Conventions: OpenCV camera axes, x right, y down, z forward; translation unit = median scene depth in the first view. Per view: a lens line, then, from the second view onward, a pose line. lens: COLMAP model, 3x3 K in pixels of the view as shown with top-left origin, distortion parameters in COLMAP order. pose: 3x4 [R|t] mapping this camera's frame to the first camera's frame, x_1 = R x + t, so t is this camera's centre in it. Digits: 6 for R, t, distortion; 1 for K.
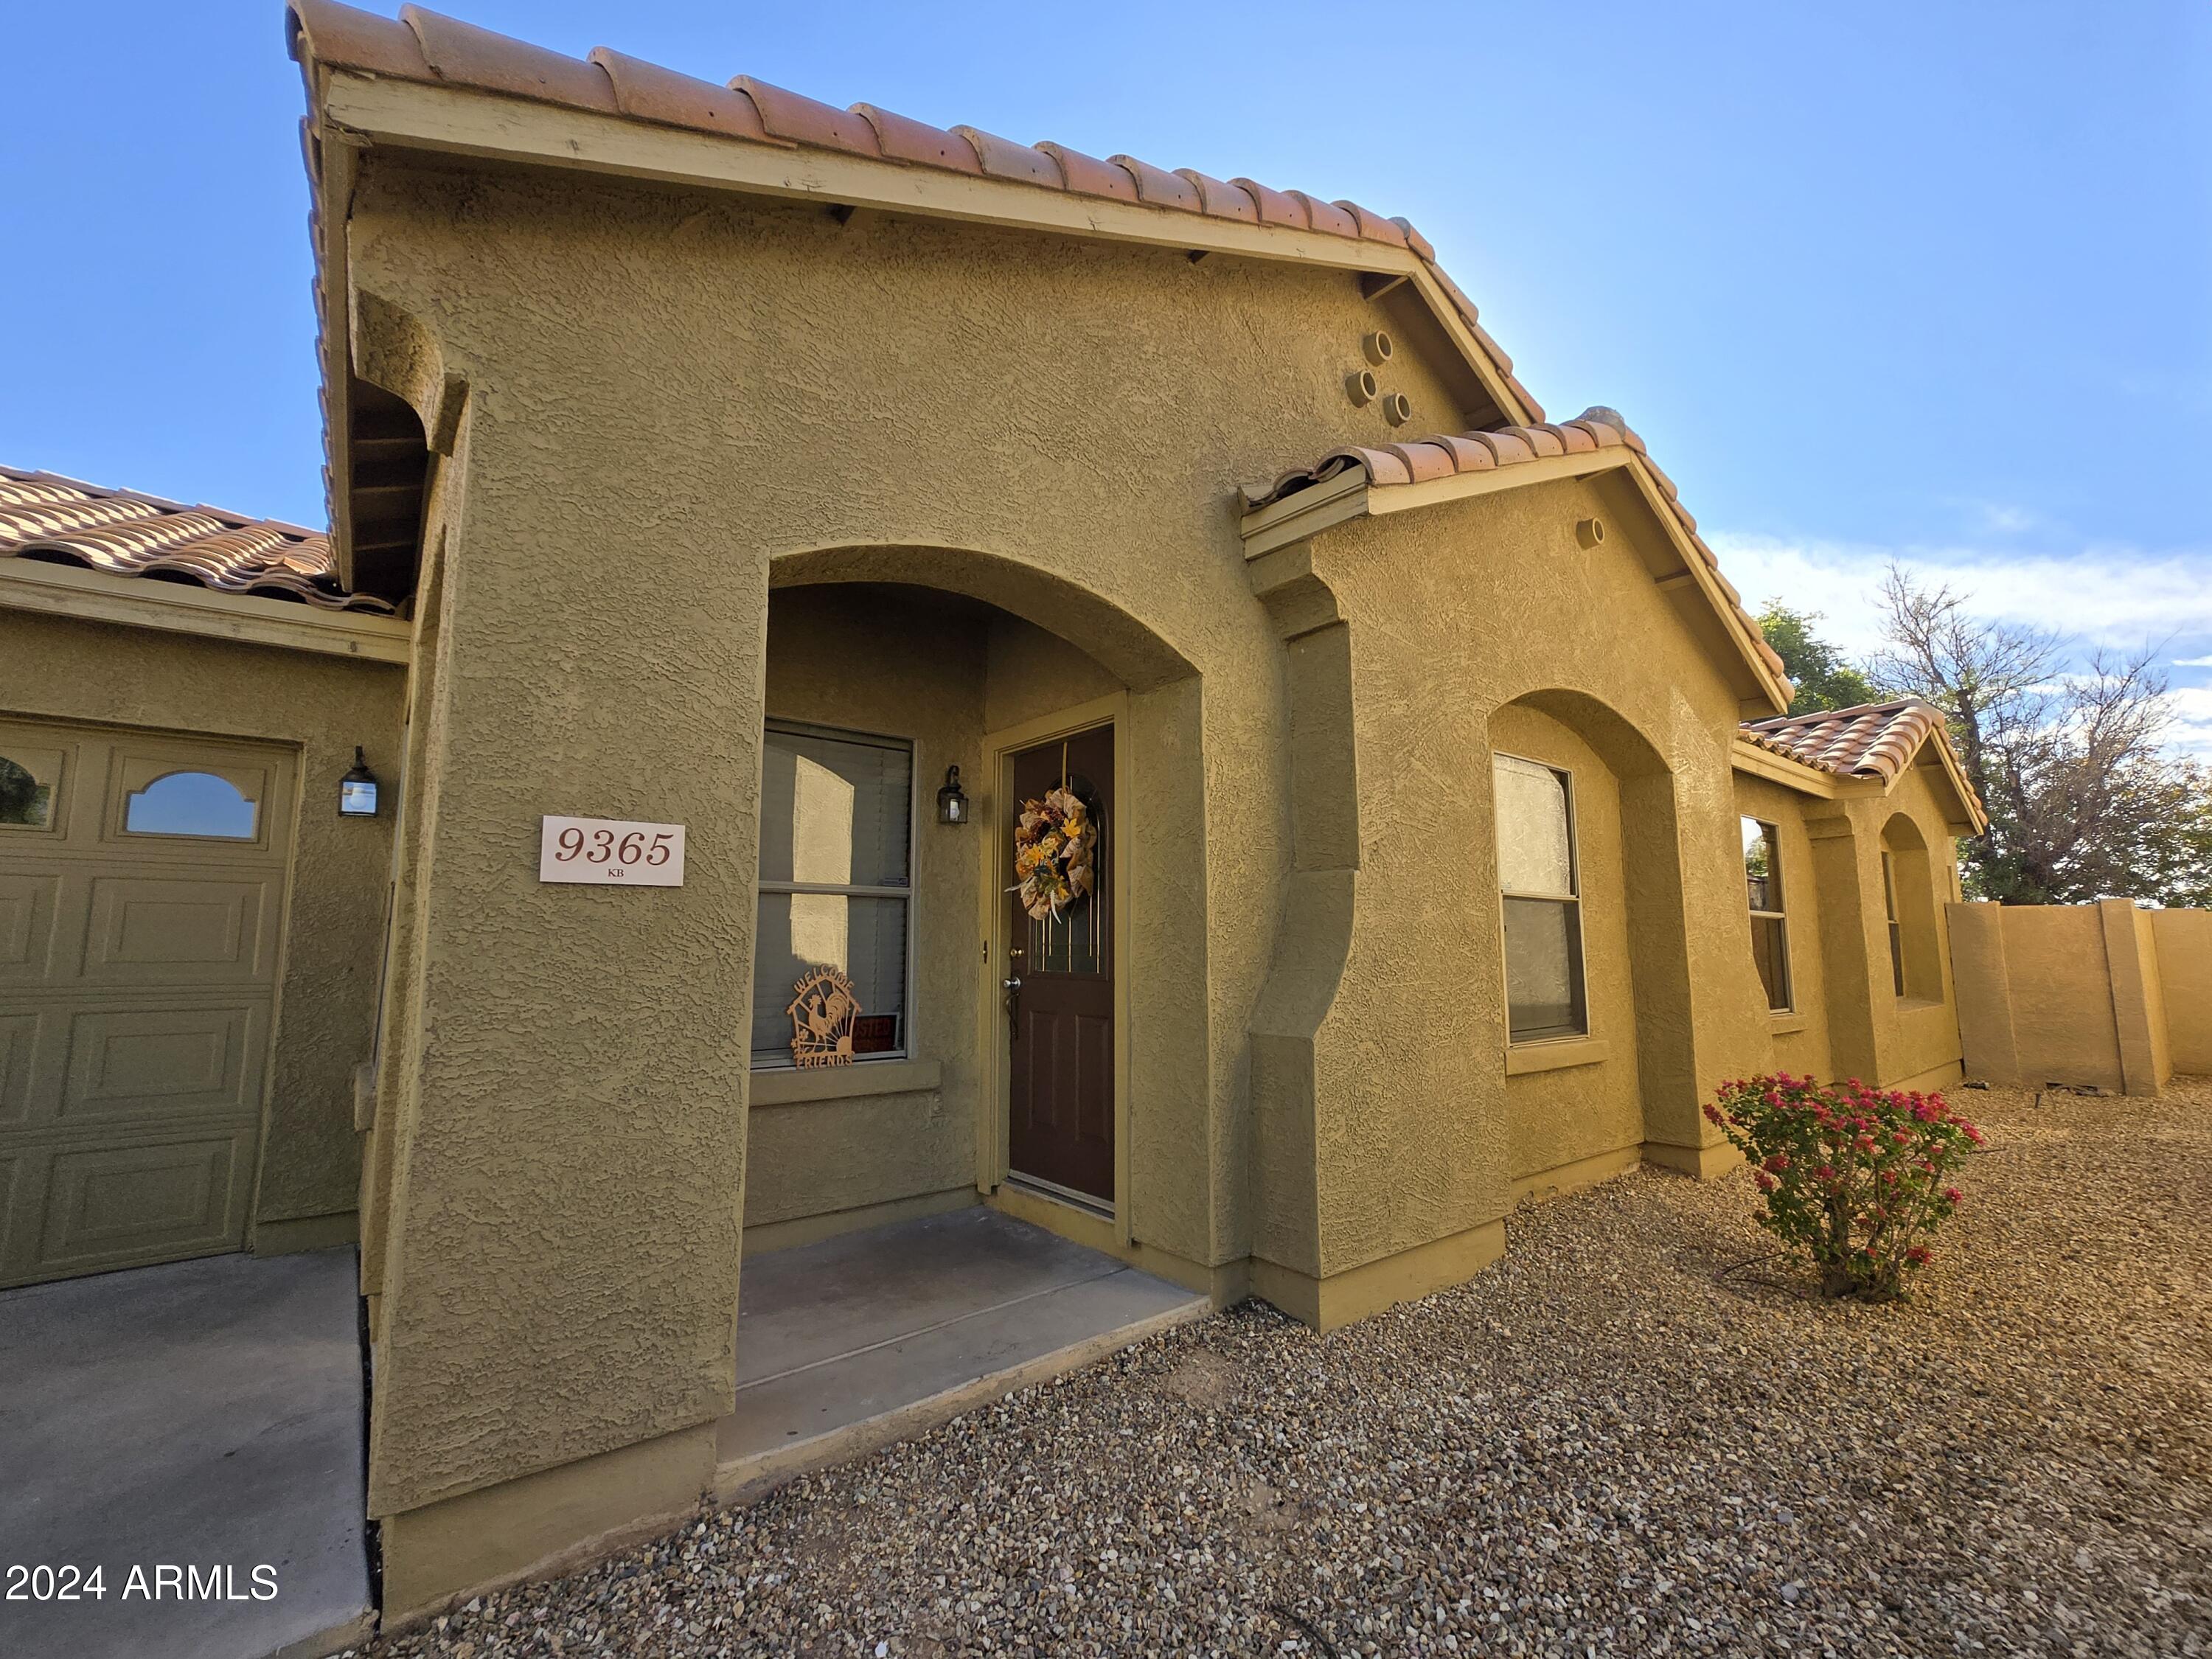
lens RADIAL K [[931.4, 0, 1108.1], [0, 931.4, 852.0], [0, 0, 1]] dist [0.003623, -0.000536]
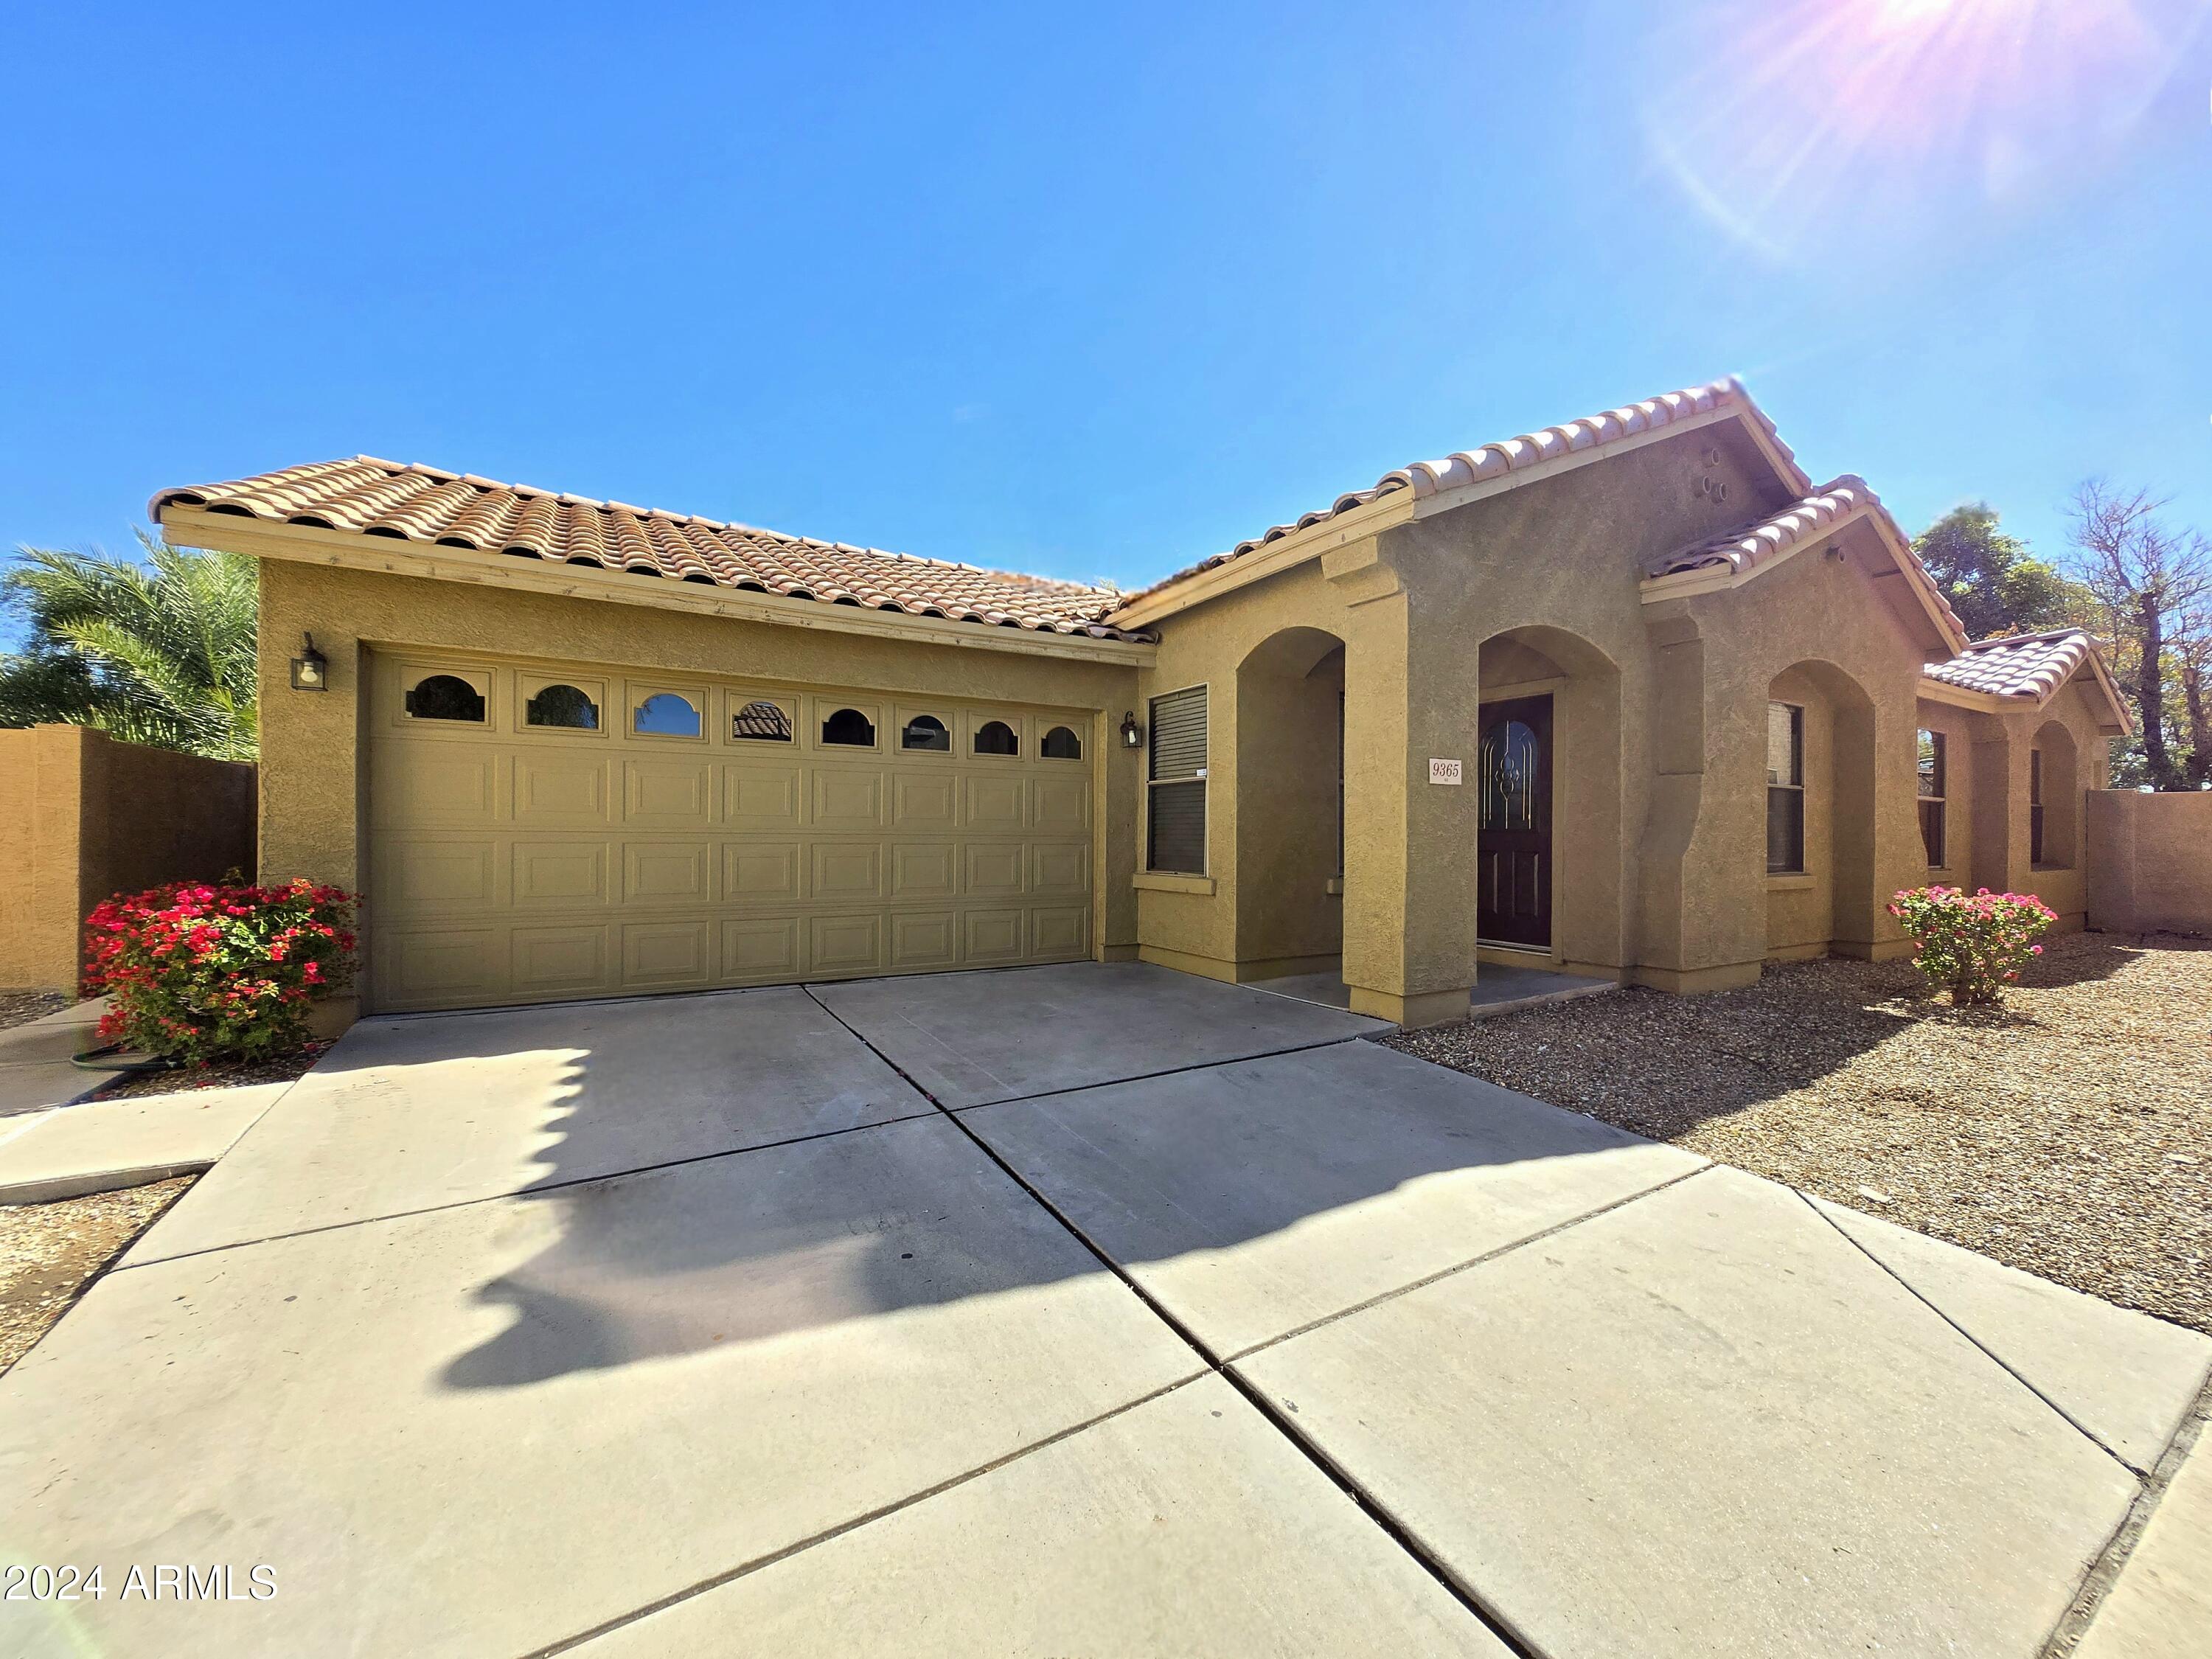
lens RADIAL K [[859.3, 0, 1105.1], [0, 859.3, 846.1], [0, 0, 1]] dist [0.005859, -0.002793]
pose [[0.990089, 0.008829, -0.140160, -0.682325], [0.008108, 0.992763, 0.119815, -0.055257], [0.140204, -0.119764, 0.982853, -0.911425]]
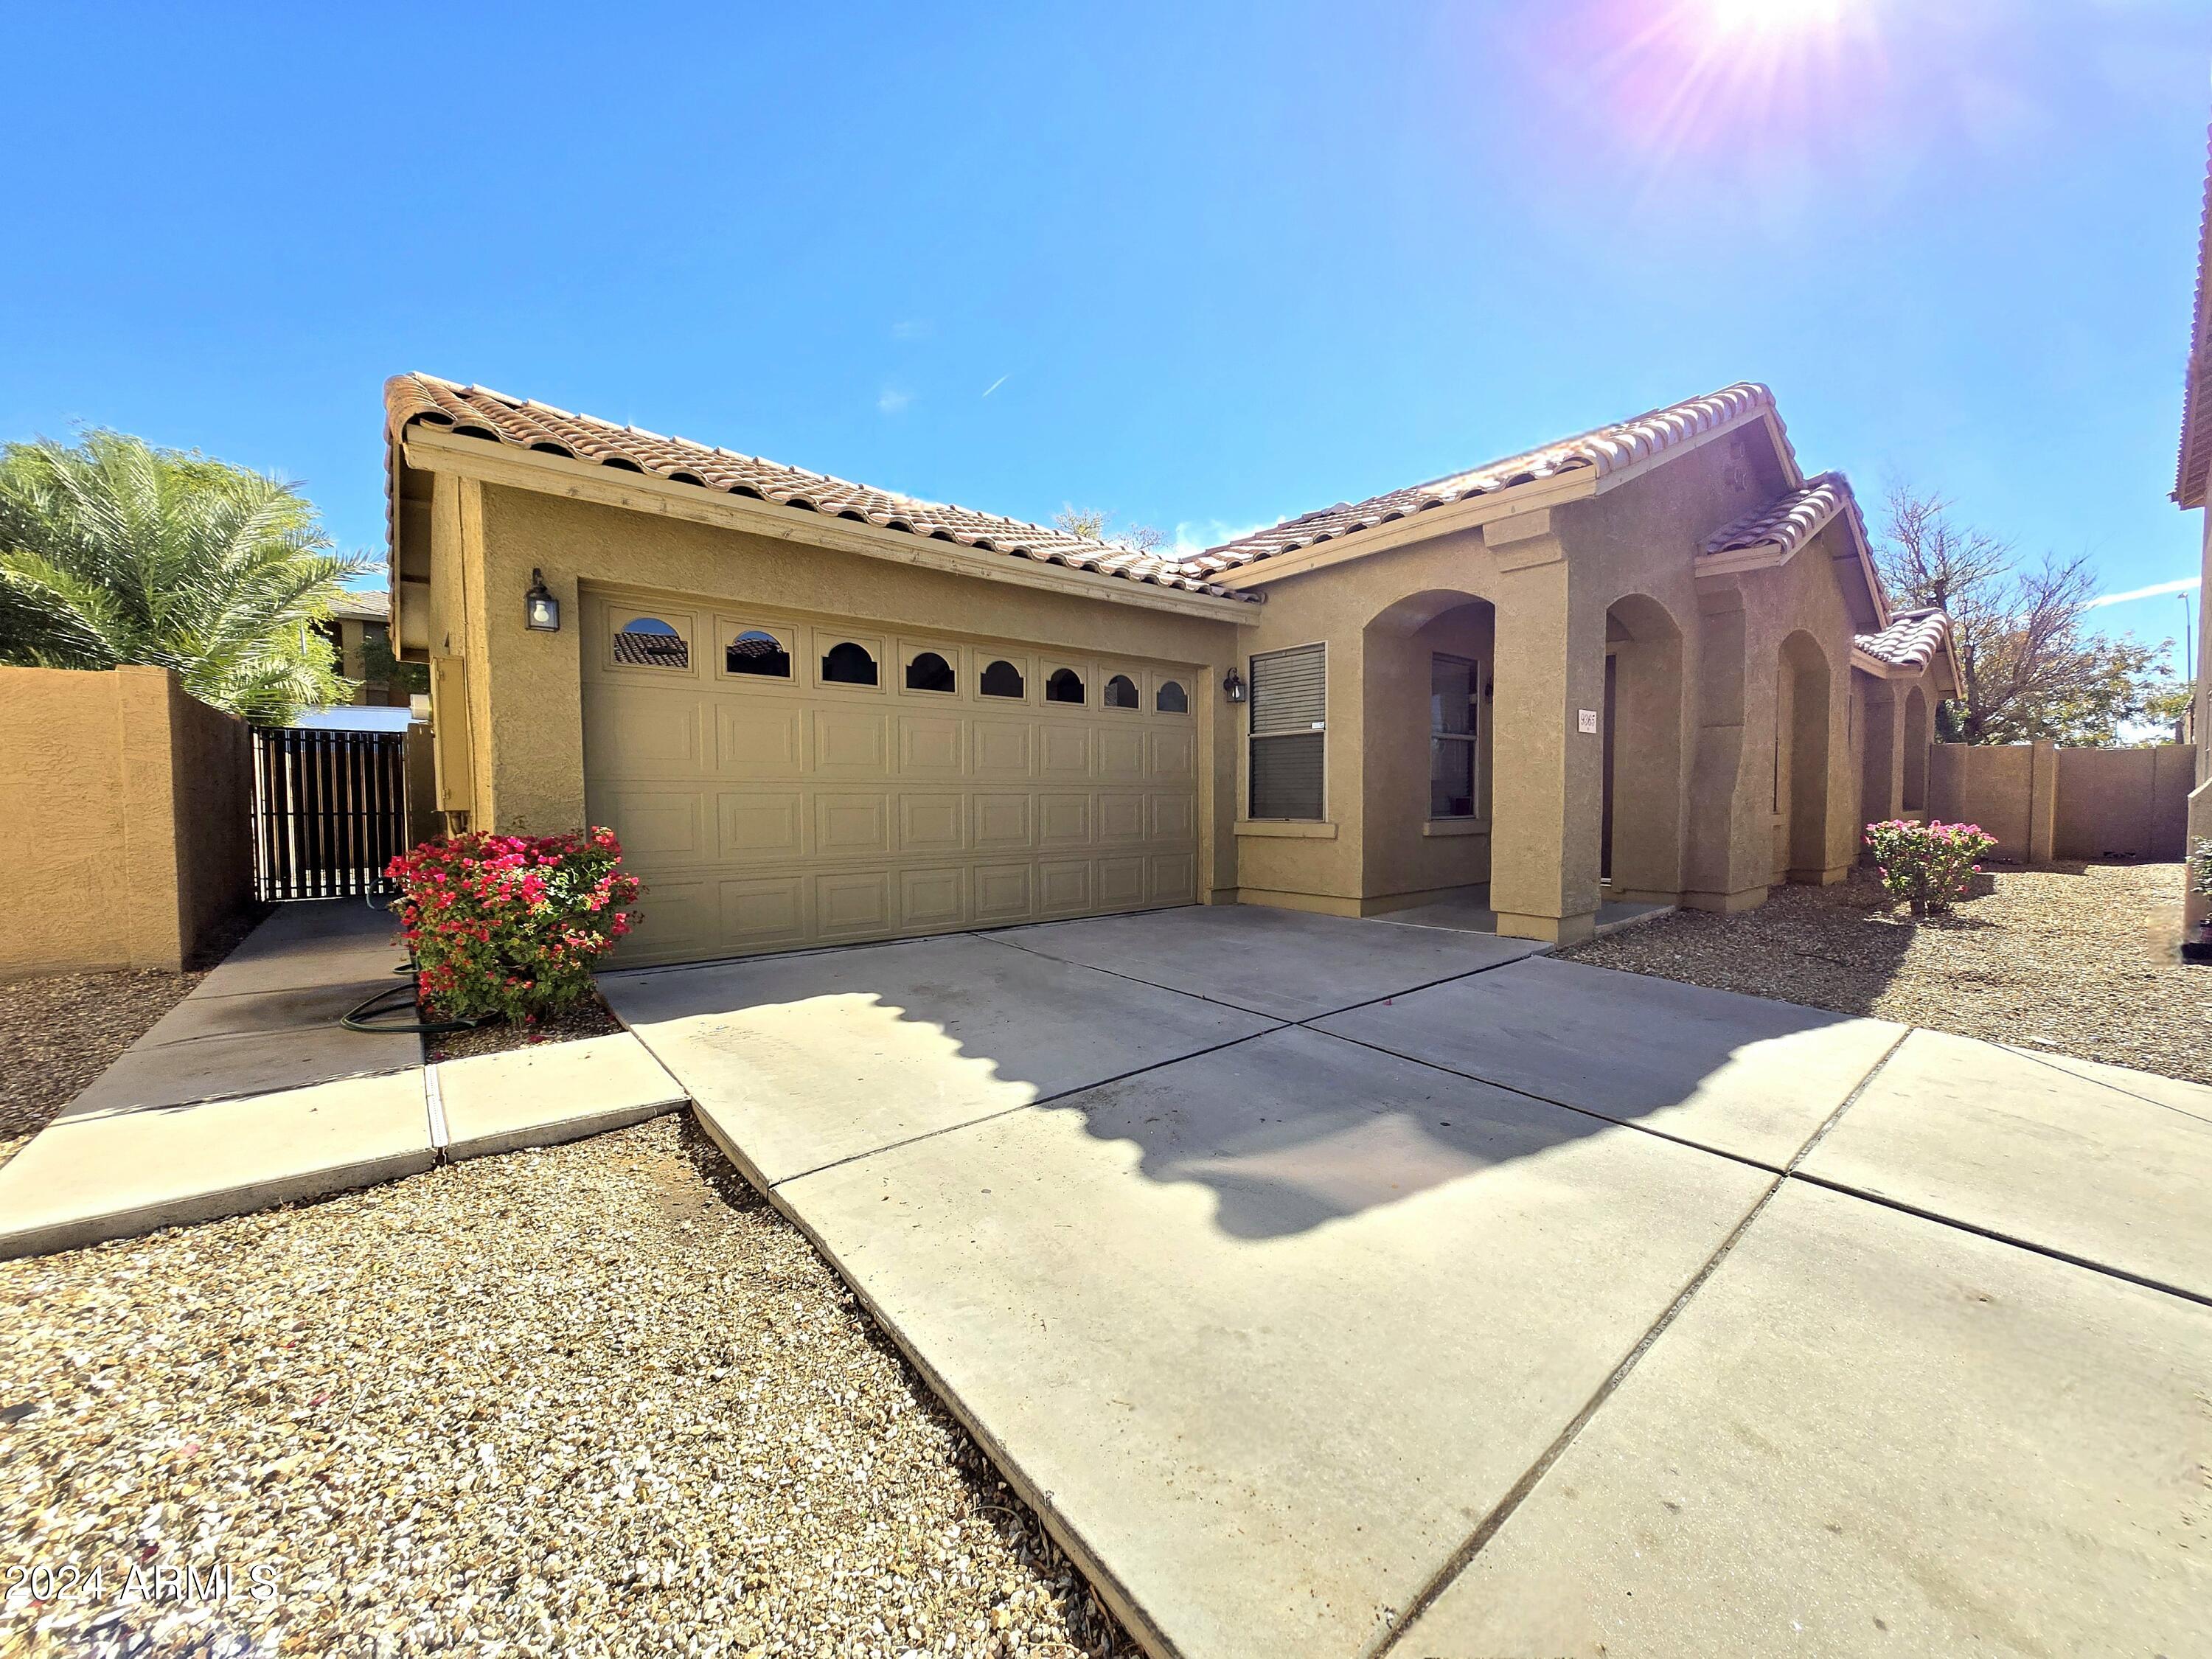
lens RADIAL K [[859.3, 0, 1101.9], [0, 859.3, 845.5], [0, 0, 1]] dist [0.005859, -0.002793]
pose [[0.999867, -0.005975, 0.015156, -1.276426], [0.003466, 0.987034, 0.160472, -0.034820], [-0.015918, -0.160398, 0.986924, -1.045317]]
